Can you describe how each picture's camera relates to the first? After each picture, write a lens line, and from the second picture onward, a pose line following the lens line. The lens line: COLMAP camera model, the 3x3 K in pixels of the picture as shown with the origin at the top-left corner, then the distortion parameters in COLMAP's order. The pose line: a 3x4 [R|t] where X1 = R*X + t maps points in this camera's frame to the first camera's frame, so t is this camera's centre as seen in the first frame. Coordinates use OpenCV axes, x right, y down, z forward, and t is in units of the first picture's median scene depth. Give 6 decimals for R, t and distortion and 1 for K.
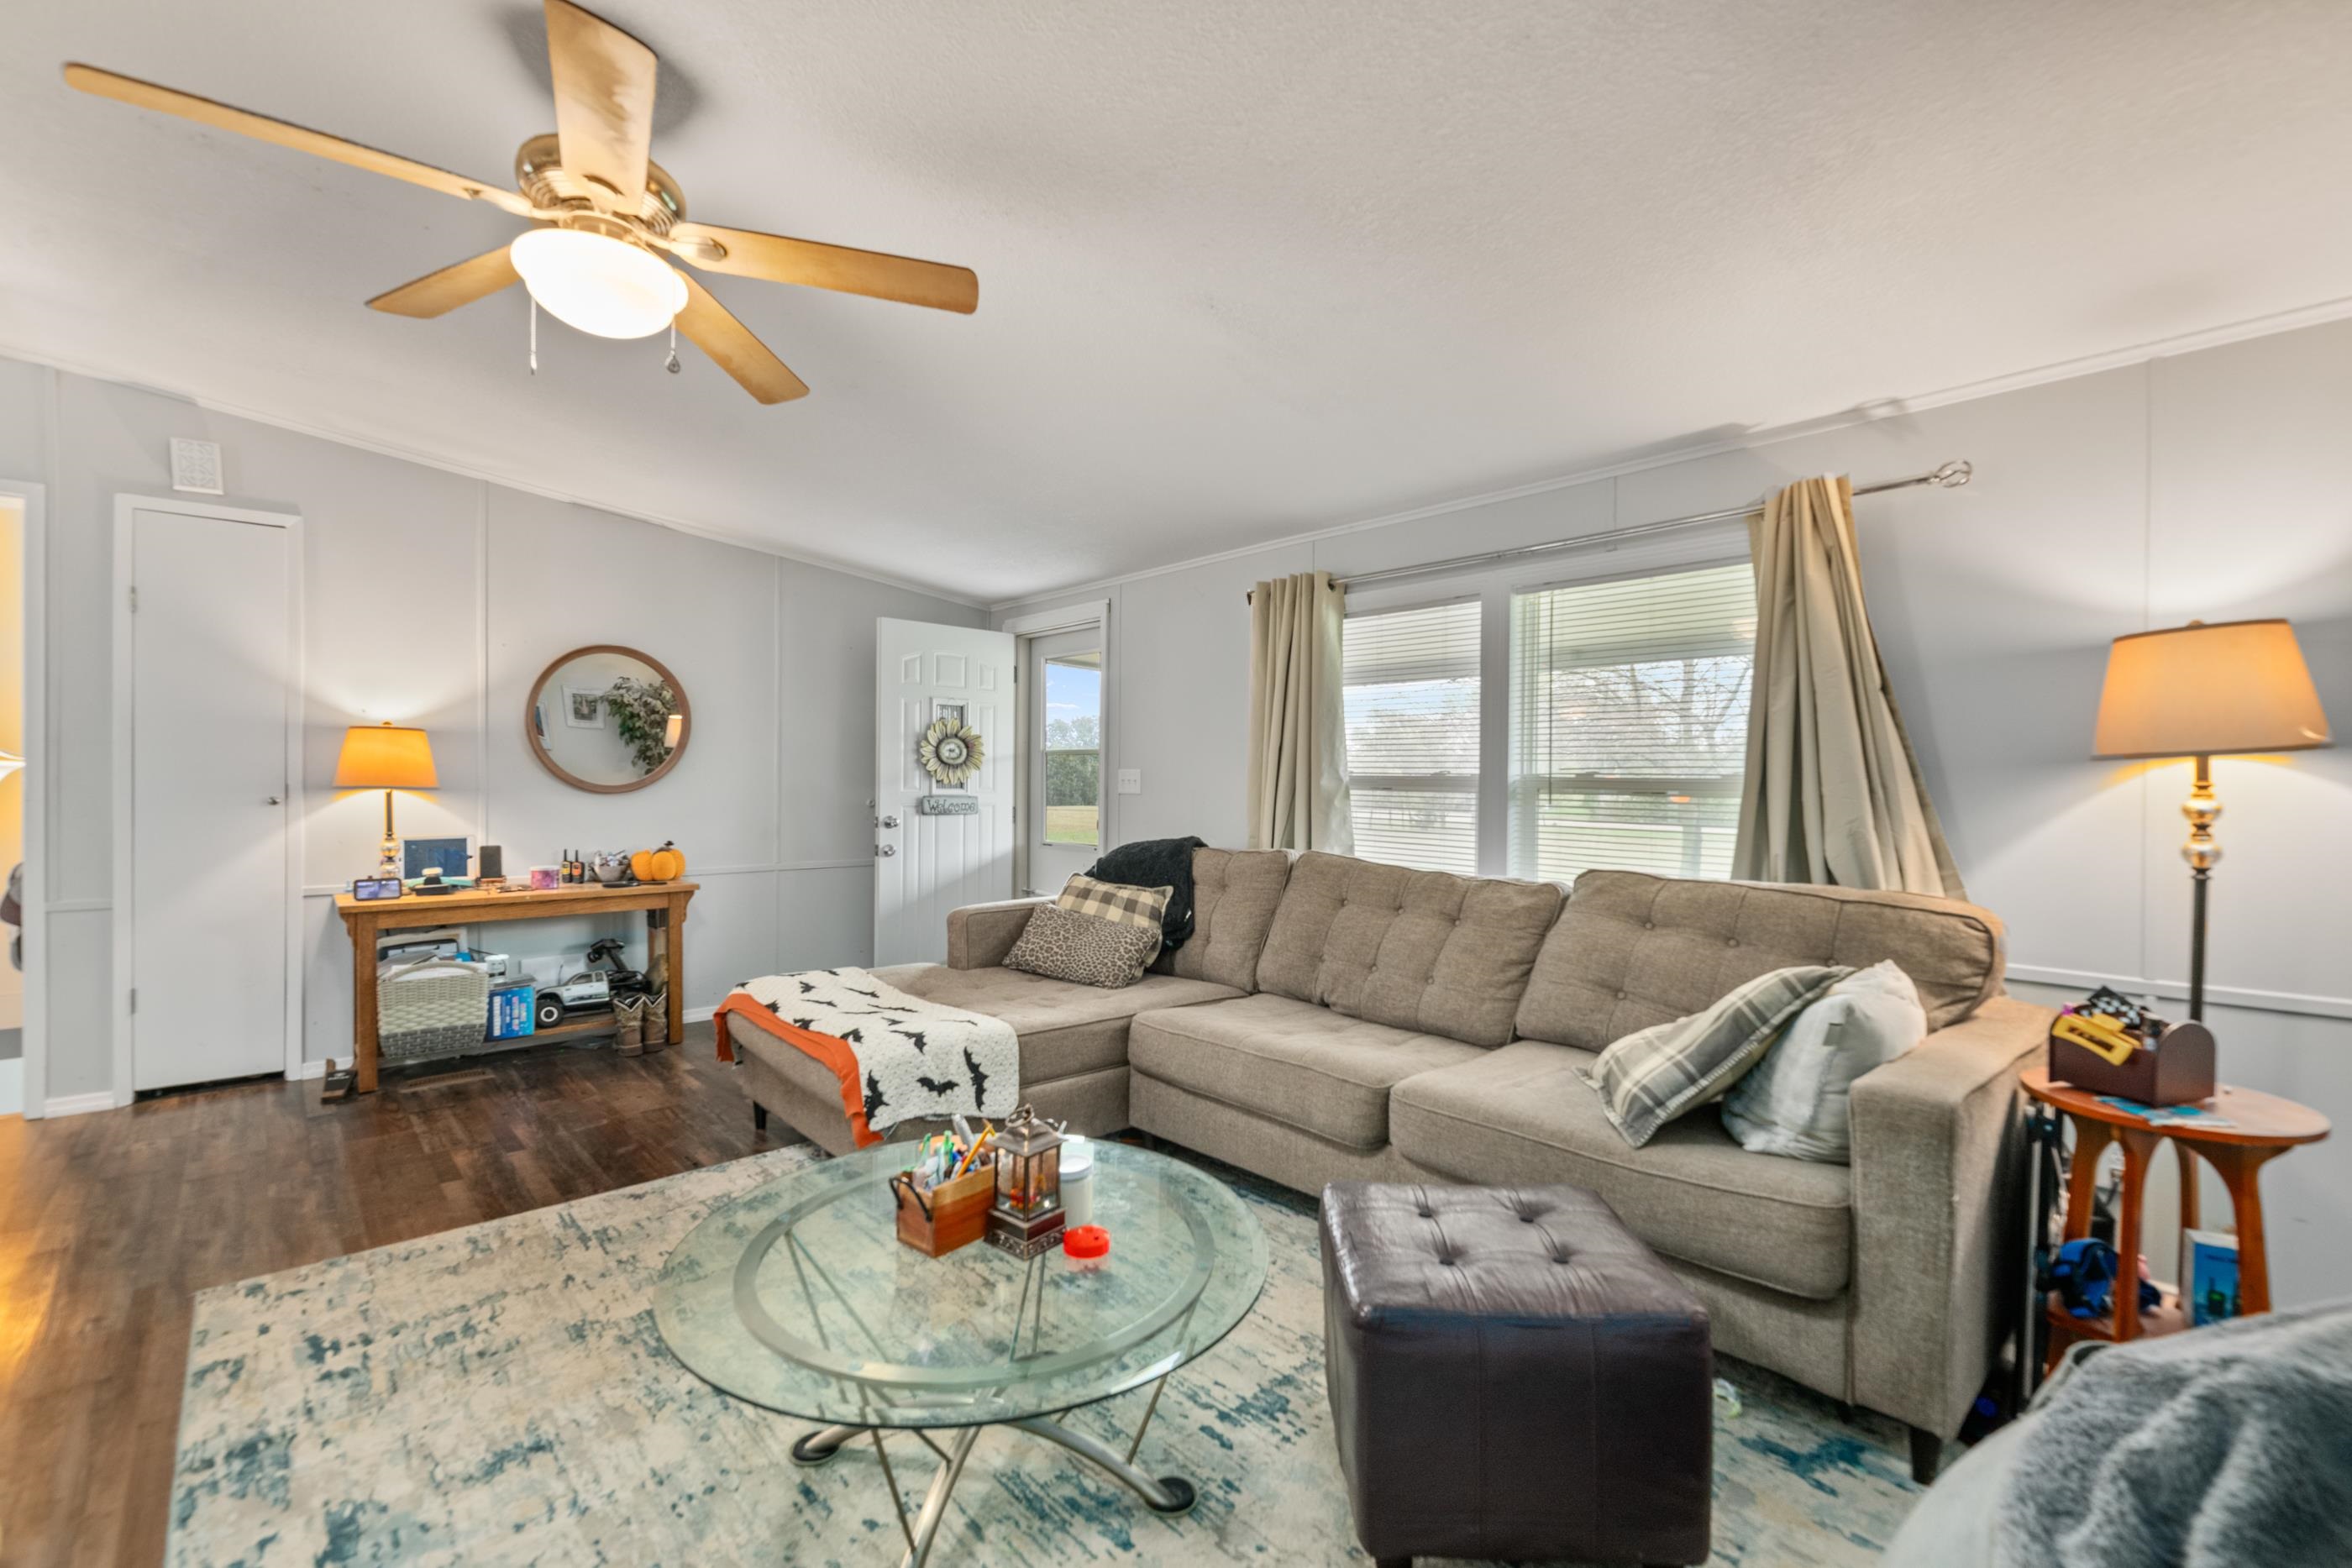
lens RADIAL K [[1027.1, 0, 1175.9], [0, 1027.1, 793.0], [0, 0, 1]] dist [0.001414, -0.002906]
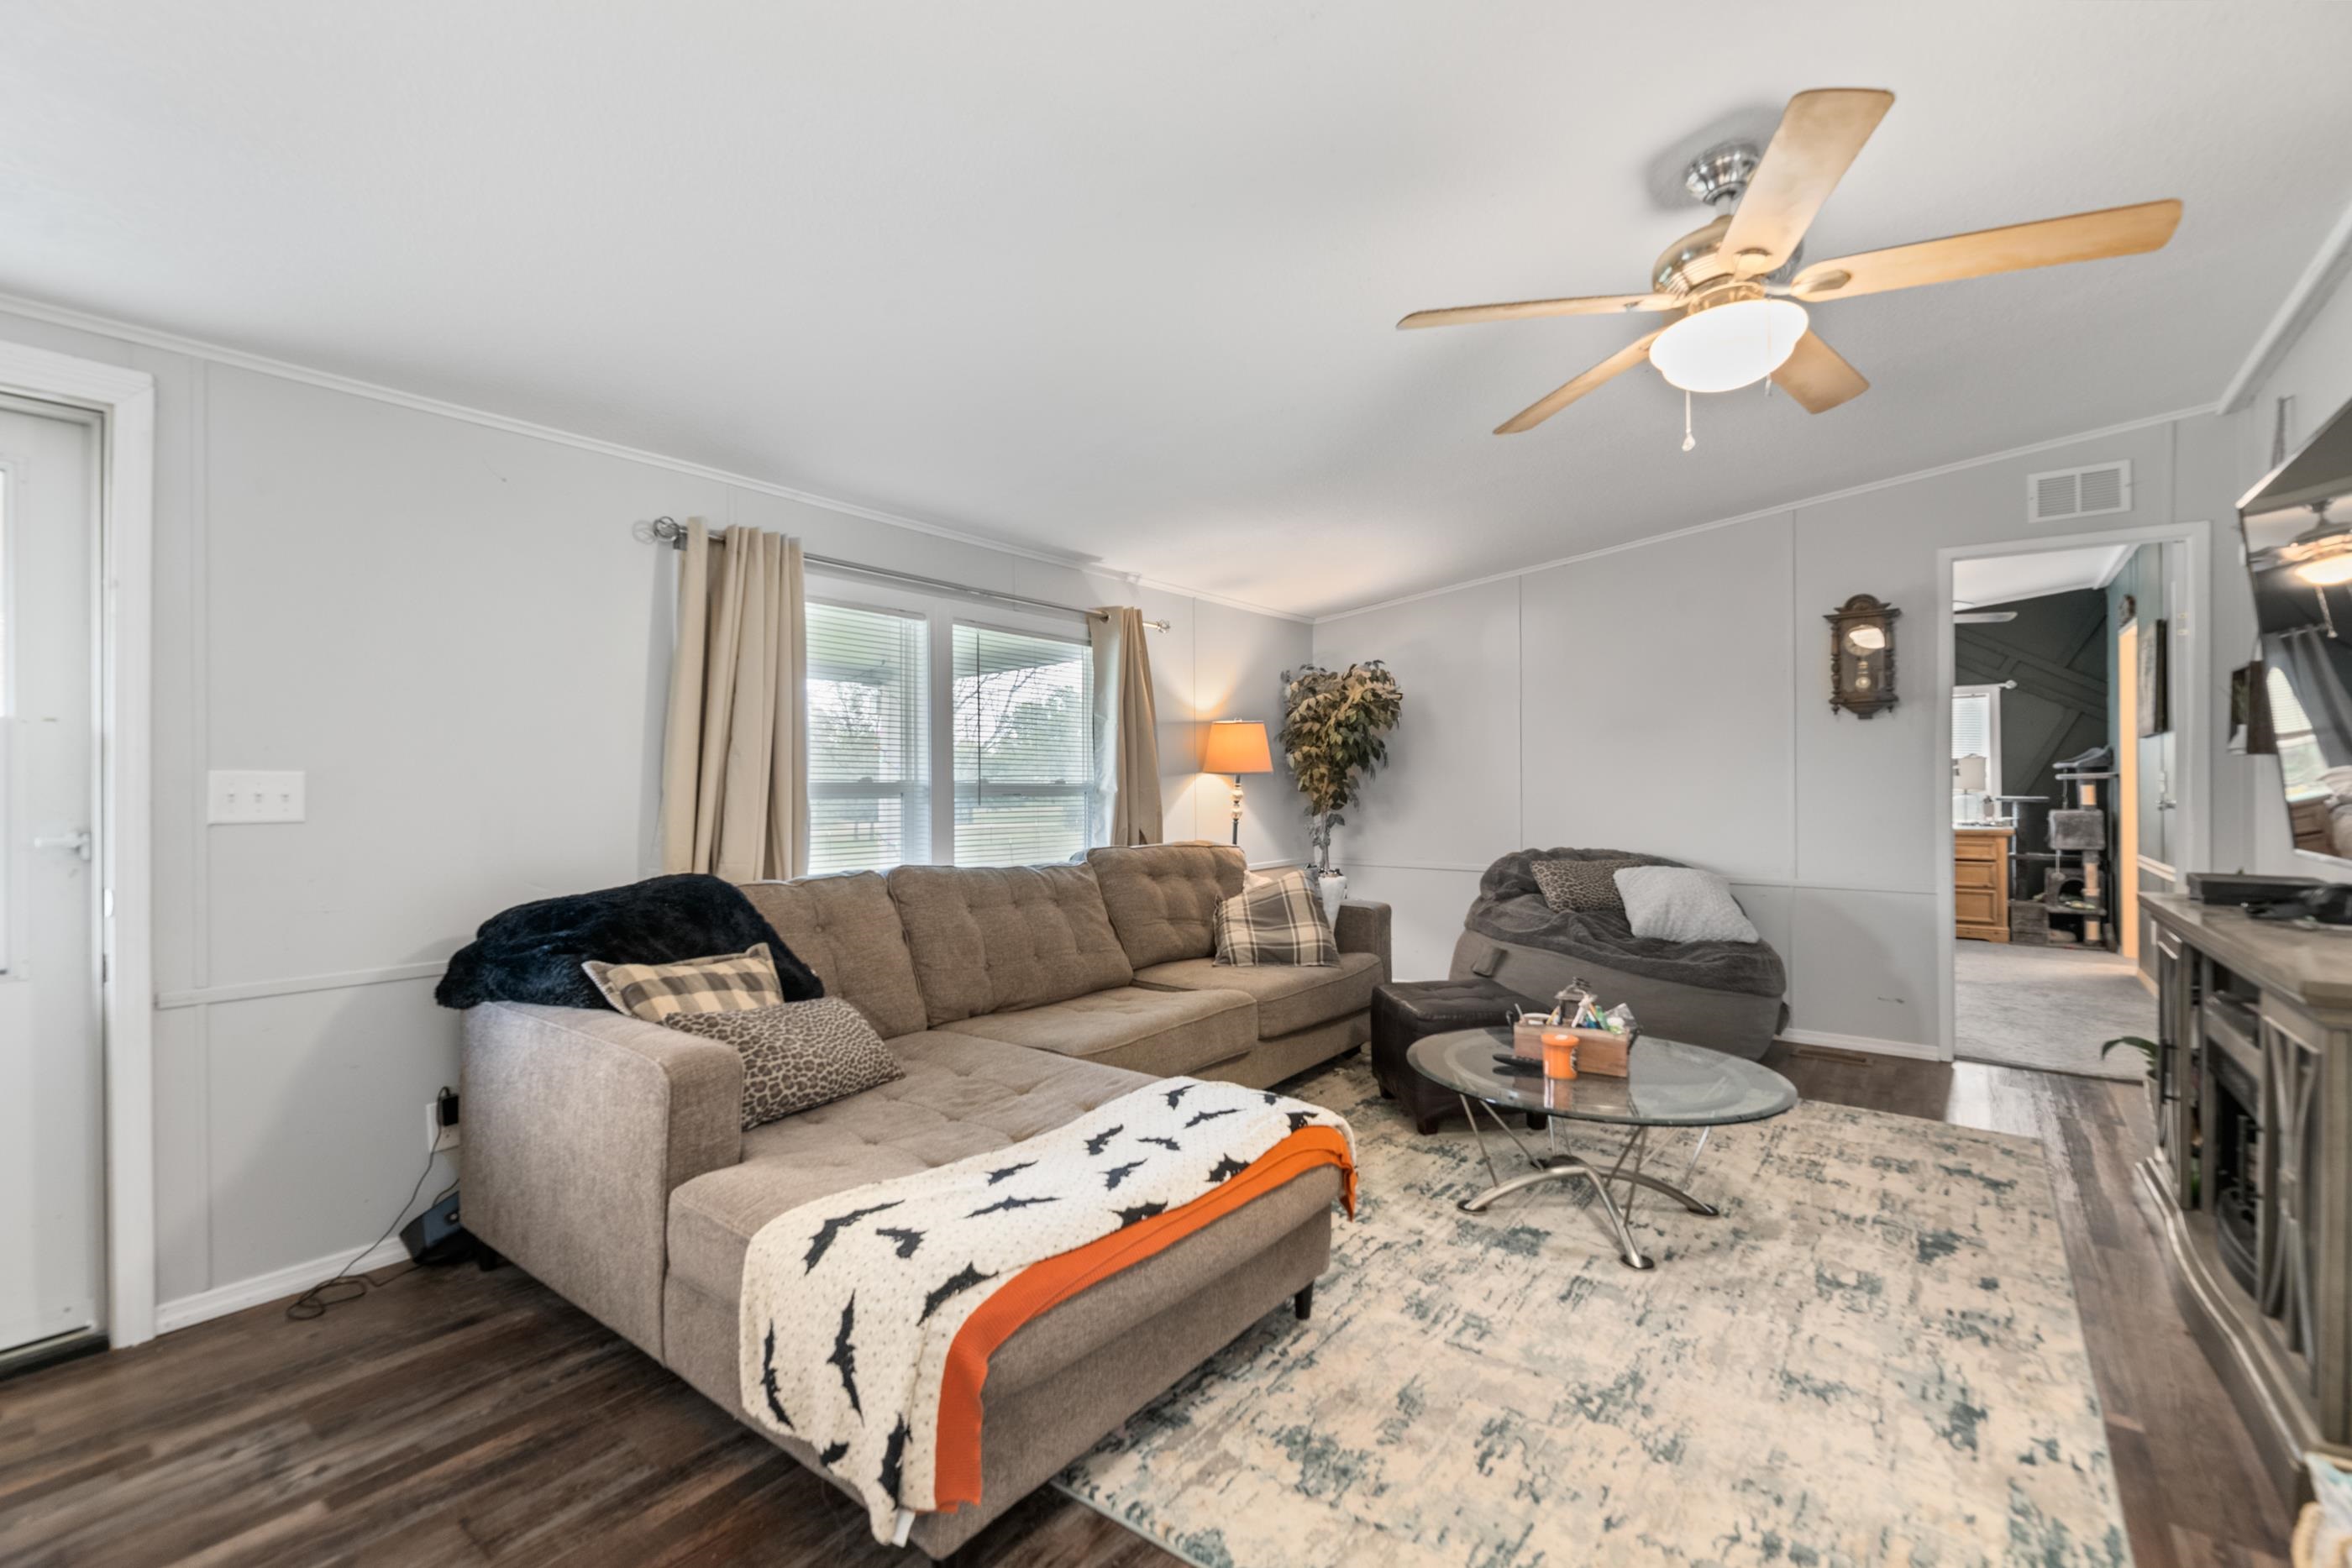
lens RADIAL K [[1027.1, 0, 1162.1], [0, 1027.1, 780.8], [0, 0, 1]] dist [0.001414, -0.002906]
pose [[-0.182096, -0.002038, 0.983279, -1.034436], [0.015751, 0.999863, 0.004989, -0.024113], [-0.983155, 0.016396, -0.182039, 1.208875]]
